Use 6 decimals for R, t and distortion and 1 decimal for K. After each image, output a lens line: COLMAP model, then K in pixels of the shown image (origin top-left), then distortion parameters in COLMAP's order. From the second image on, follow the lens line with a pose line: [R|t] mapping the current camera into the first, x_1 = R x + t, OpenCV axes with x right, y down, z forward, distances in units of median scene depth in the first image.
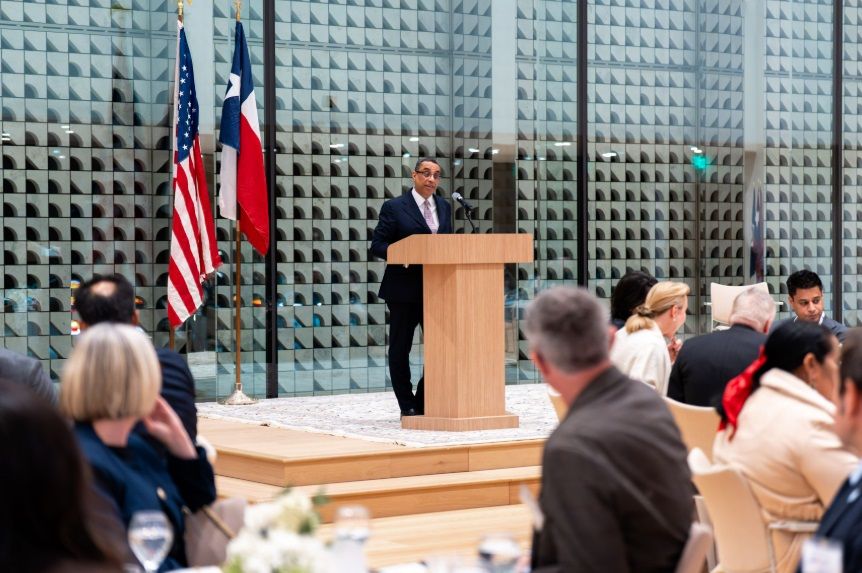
lens RADIAL K [[1735.8, 0, 431.0], [0, 1735.8, 287.8], [0, 0, 1]] dist [0.138506, 0.000000]
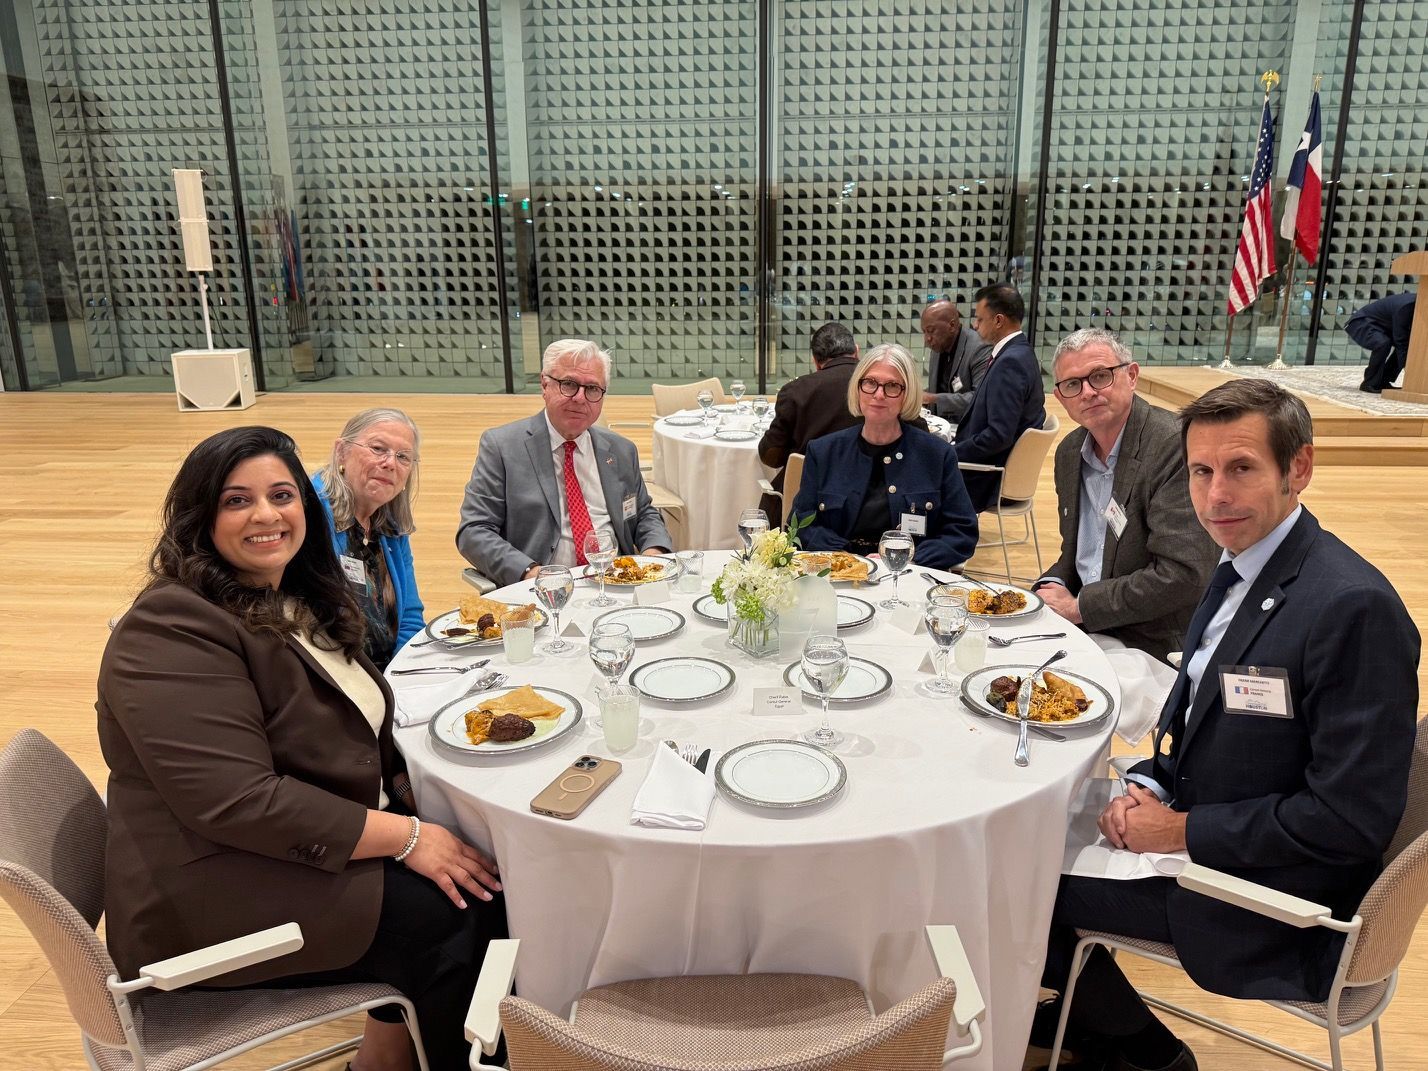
lens RADIAL K [[1015.8, 0, 728.6], [0, 1015.8, 516.1], [0, 0, 1]] dist [0.034360, -0.044169]
pose [[0.804895, 0.140546, -0.576534, 0.245004], [-0.009989, 0.974620, 0.223645, -0.004829], [0.593333, -0.174252, 0.785870, 0.152341]]
